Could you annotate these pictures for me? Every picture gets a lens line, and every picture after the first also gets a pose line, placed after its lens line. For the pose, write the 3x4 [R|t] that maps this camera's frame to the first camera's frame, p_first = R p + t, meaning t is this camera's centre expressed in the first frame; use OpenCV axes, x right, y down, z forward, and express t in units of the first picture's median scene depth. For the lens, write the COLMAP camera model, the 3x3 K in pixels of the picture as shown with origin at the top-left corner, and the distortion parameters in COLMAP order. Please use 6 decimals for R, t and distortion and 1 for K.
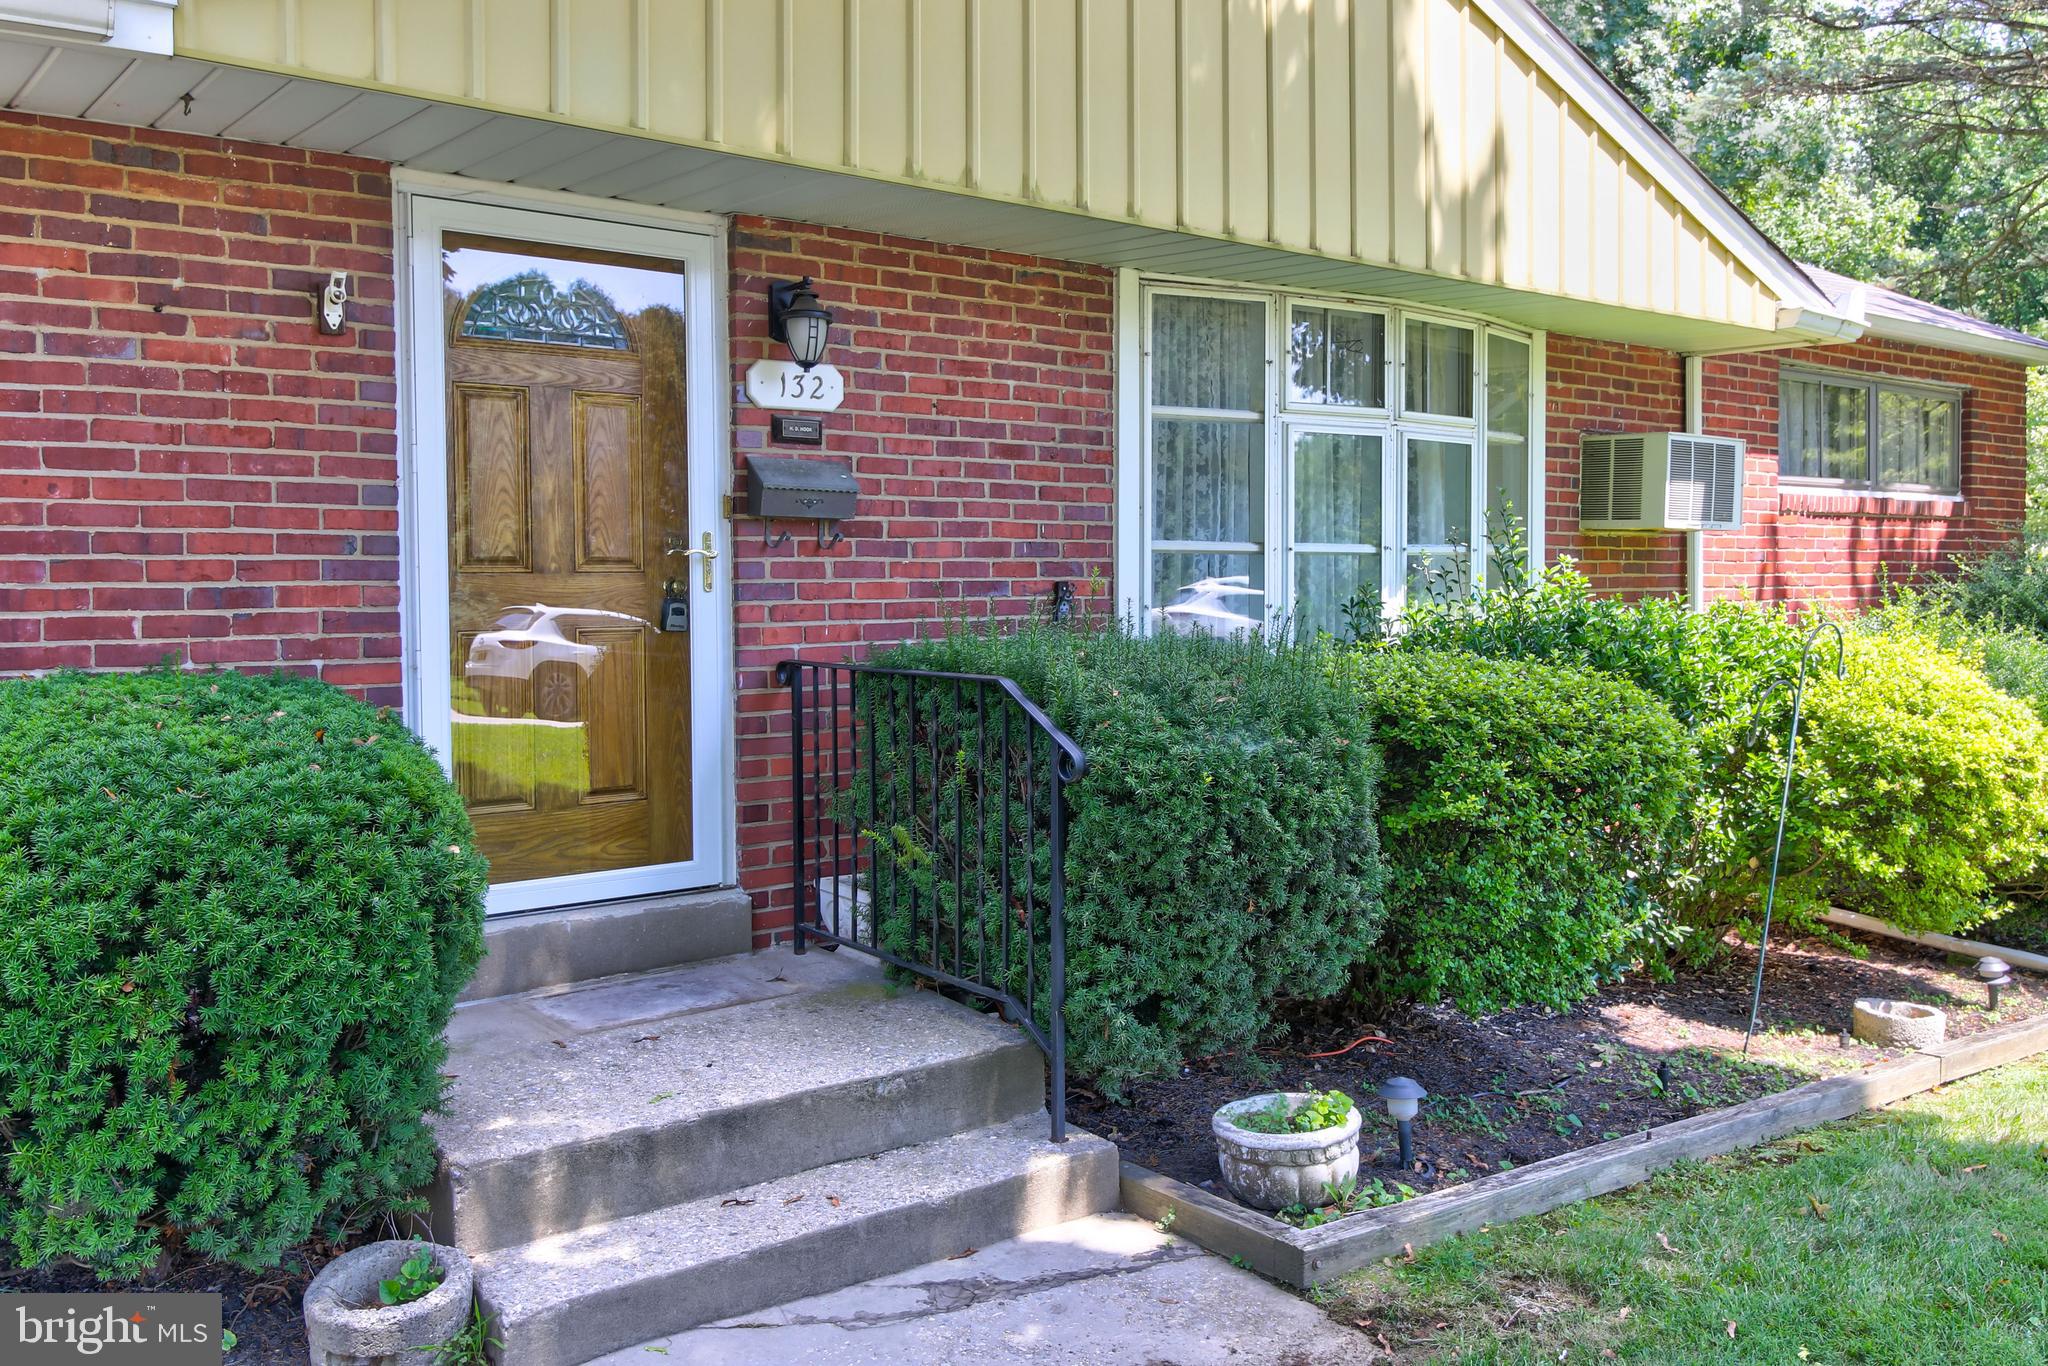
lens RADIAL K [[1590.8, 0, 1024.0], [0, 1590.8, 683.0], [0, 0, 1]] dist [-0.003984, -0.001664]
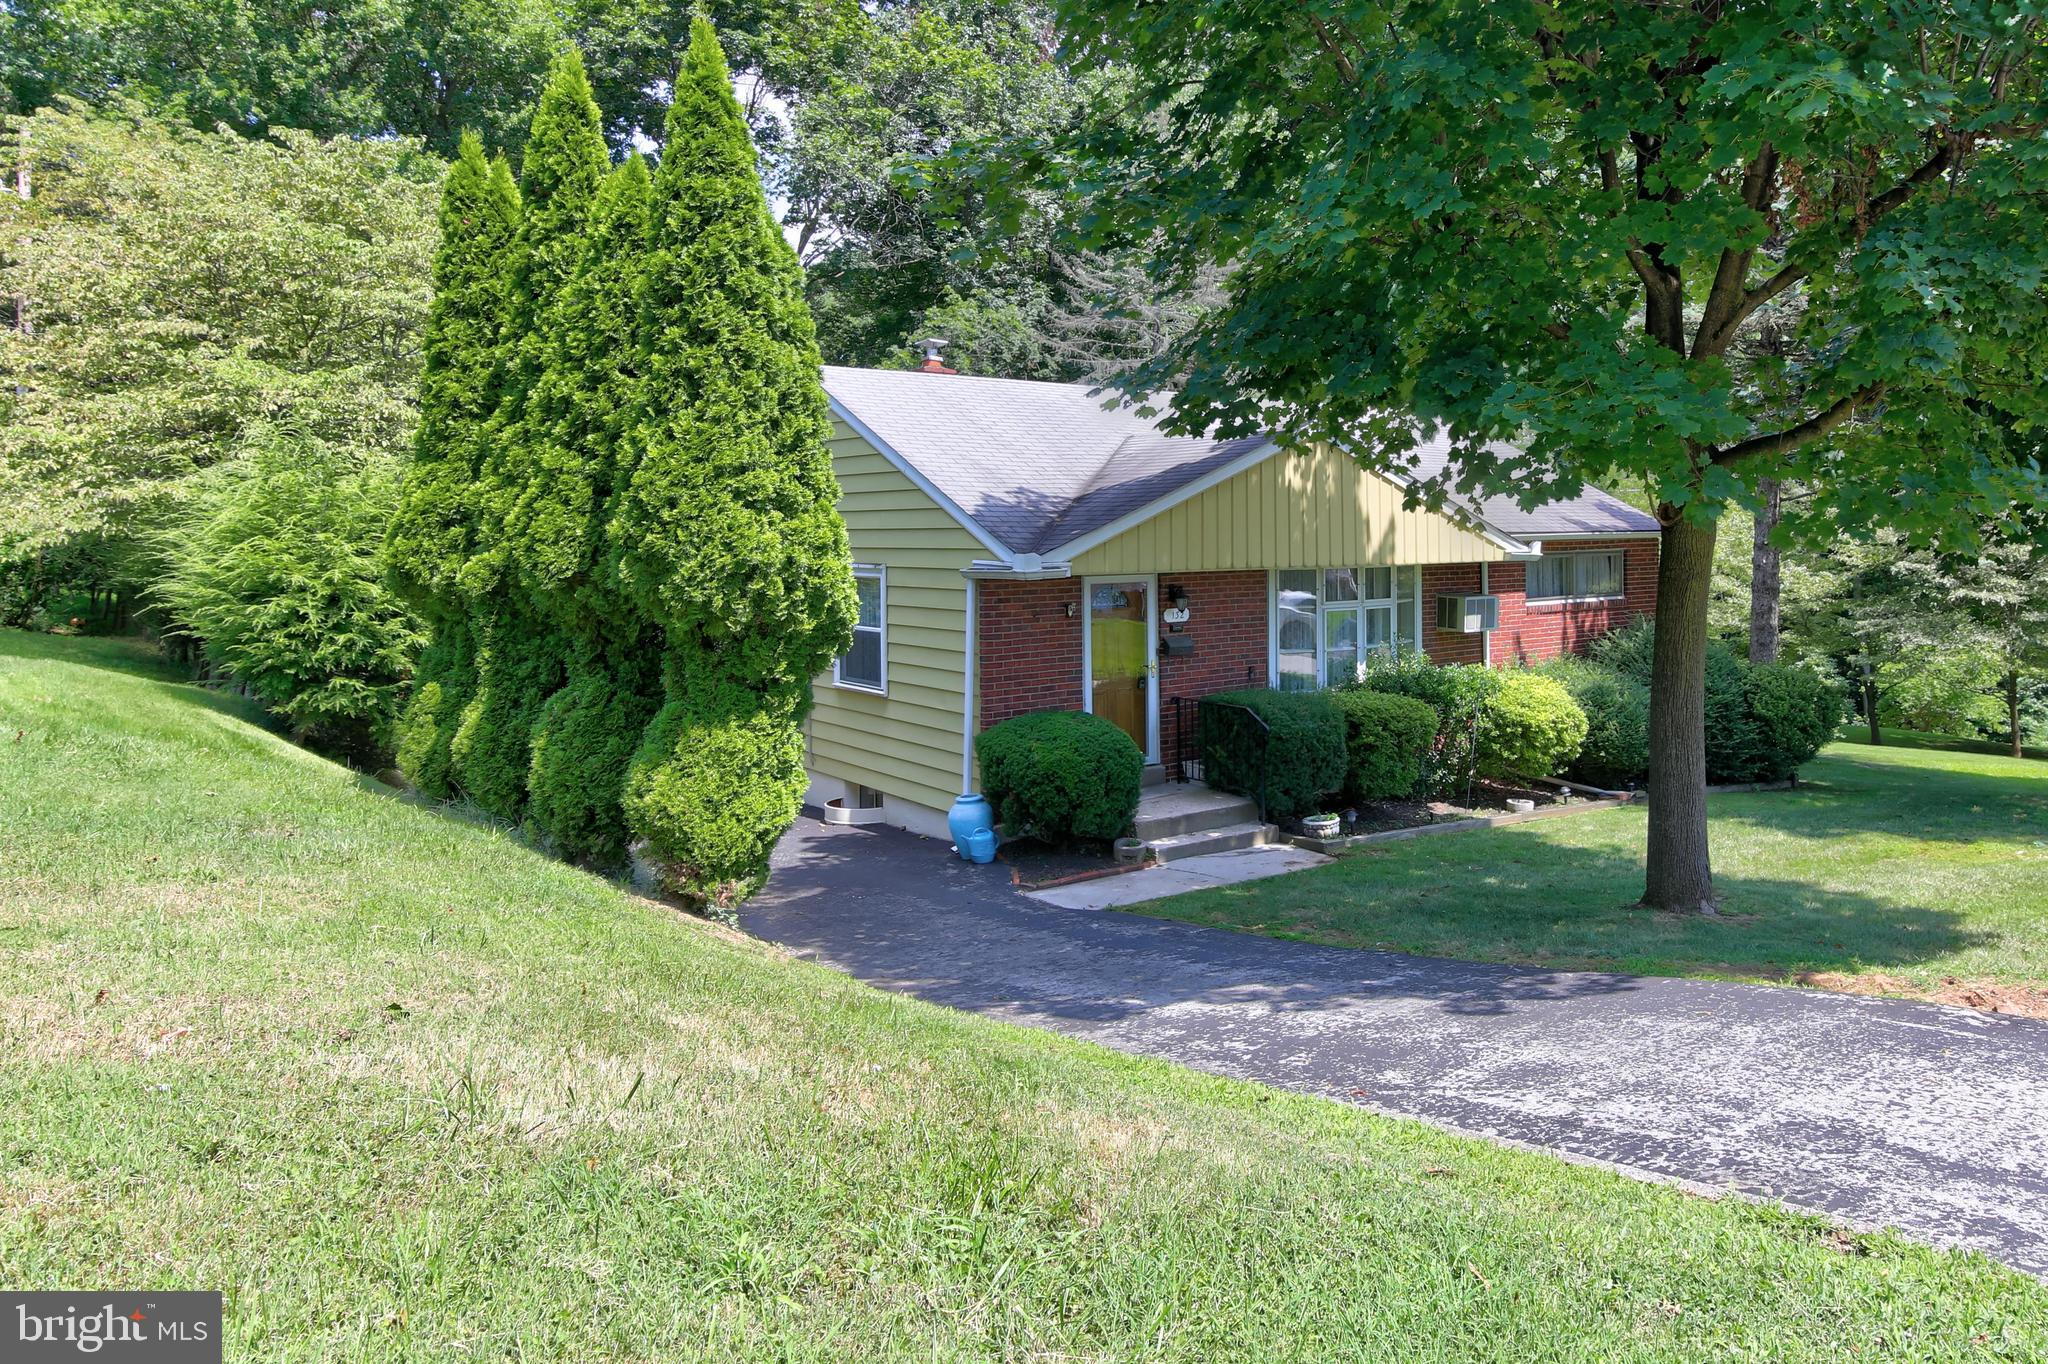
lens RADIAL K [[1383.6, 0, 1184.1], [0, 1383.6, 601.7], [0, 0, 1]] dist [0.002998, 0.002300]
pose [[0.999098, -0.005586, 0.042093, -0.230820], [0.006078, 0.999915, -0.011571, -0.167002], [-0.042025, 0.011816, 0.999047, -1.770267]]
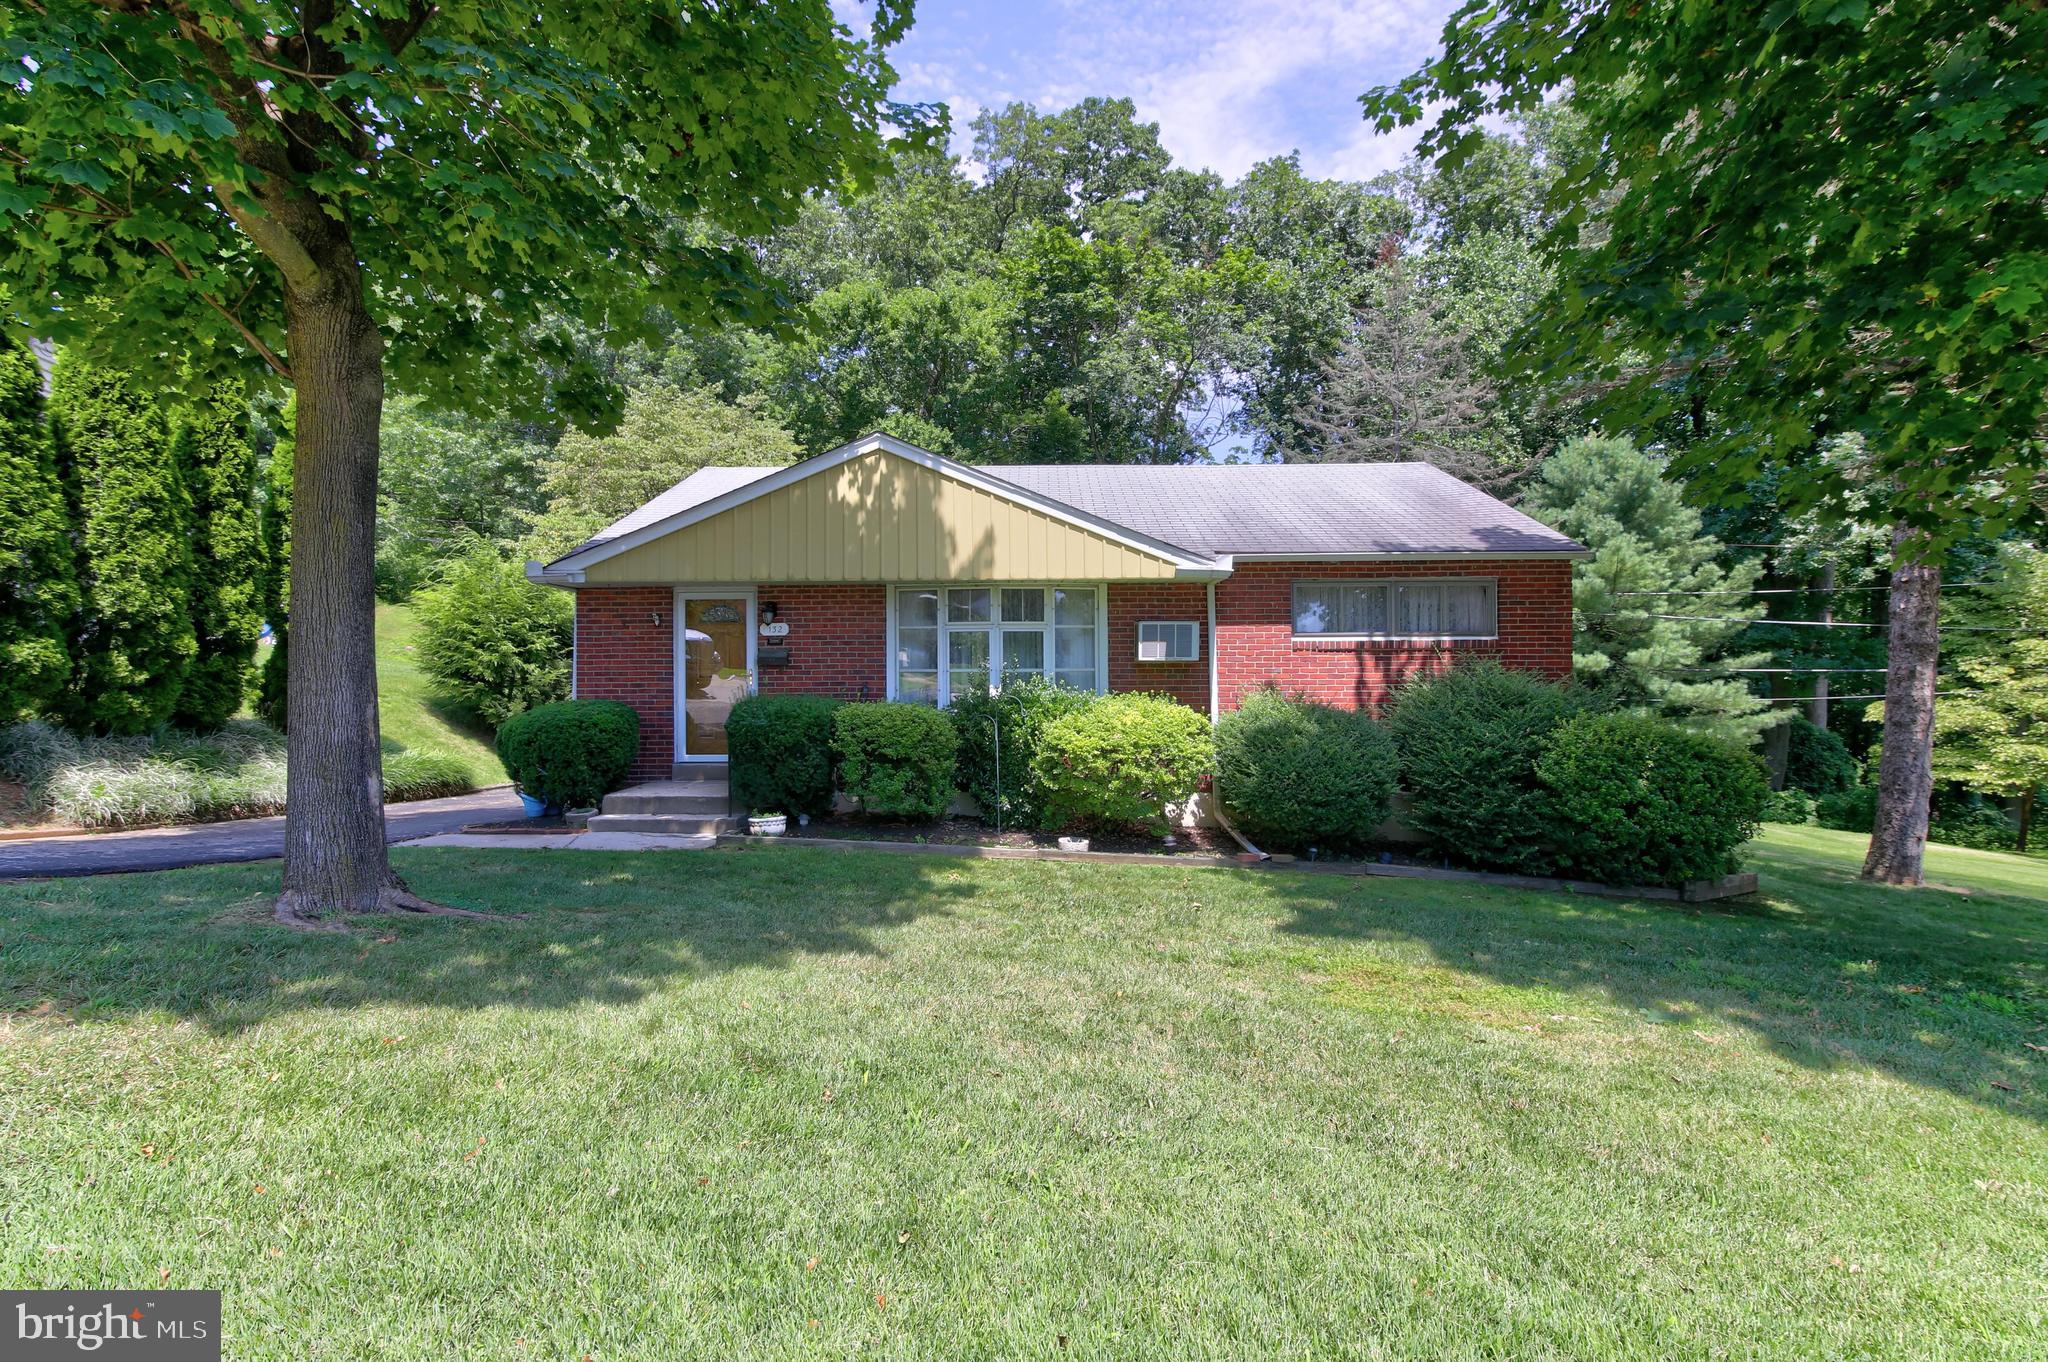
lens RADIAL K [[929.4, 0, 1024.0], [0, 929.4, 681.0], [0, 0, 1]] dist [0.001256, 0.000159]
pose [[0.791517, 0.000116, -0.611147, 1.510935], [-0.039039, 0.997967, -0.050371, 0.018629], [0.609899, 0.063728, 0.789913, -0.322648]]
